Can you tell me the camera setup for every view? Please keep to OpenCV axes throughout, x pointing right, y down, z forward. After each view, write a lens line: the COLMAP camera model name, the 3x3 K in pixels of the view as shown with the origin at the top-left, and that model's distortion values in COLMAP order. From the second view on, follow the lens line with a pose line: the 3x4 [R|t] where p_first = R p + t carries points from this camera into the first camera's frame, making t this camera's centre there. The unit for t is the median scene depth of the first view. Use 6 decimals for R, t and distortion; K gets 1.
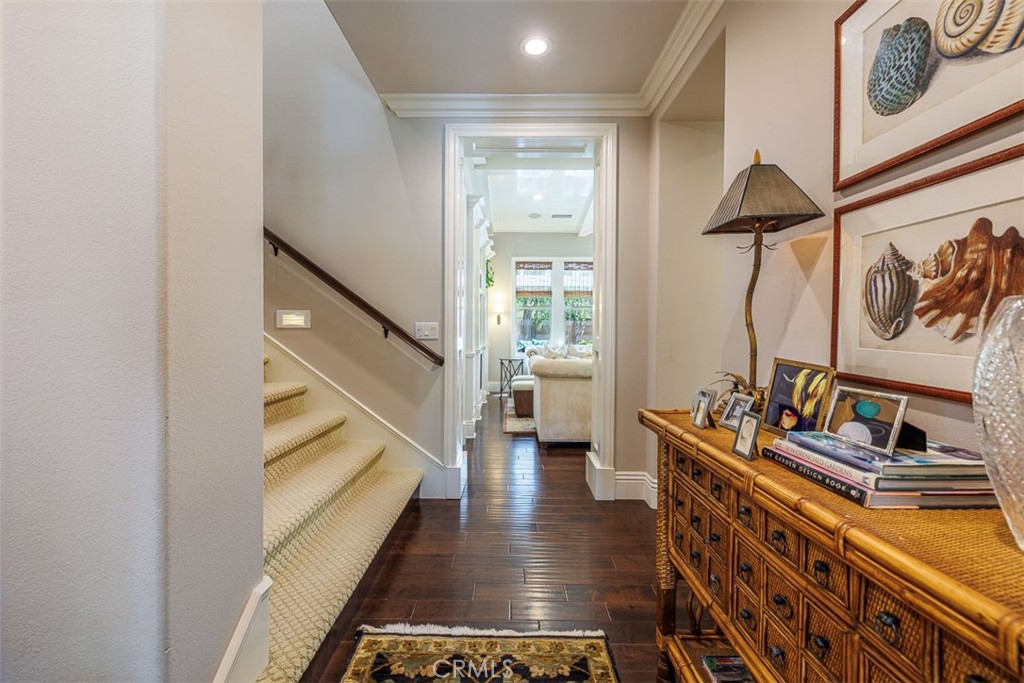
lens RADIAL K [[458.7, 0, 512.0], [0, 458.7, 341.5], [0, 0, 1]] dist [0.000911, -0.000239]
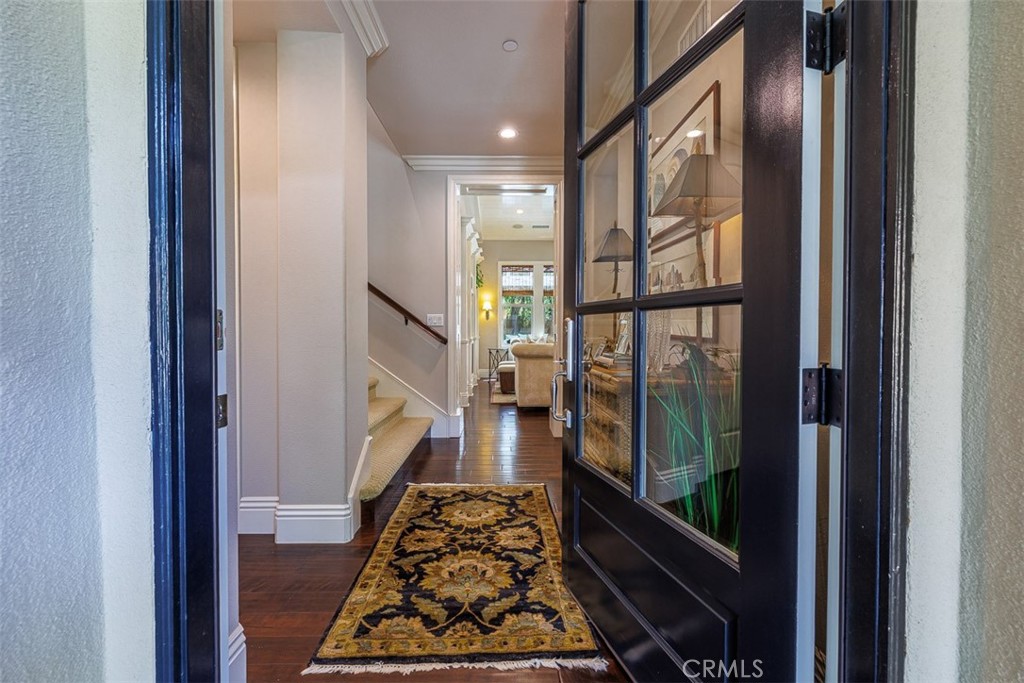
lens RADIAL K [[458.7, 0, 512.0], [0, 458.7, 341.5], [0, 0, 1]] dist [0.000911, -0.000239]
pose [[0.999765, -0.005616, 0.020942, 0.014725], [0.005551, 0.999980, 0.003152, 0.025844], [-0.020960, -0.003035, 0.999776, -0.278119]]
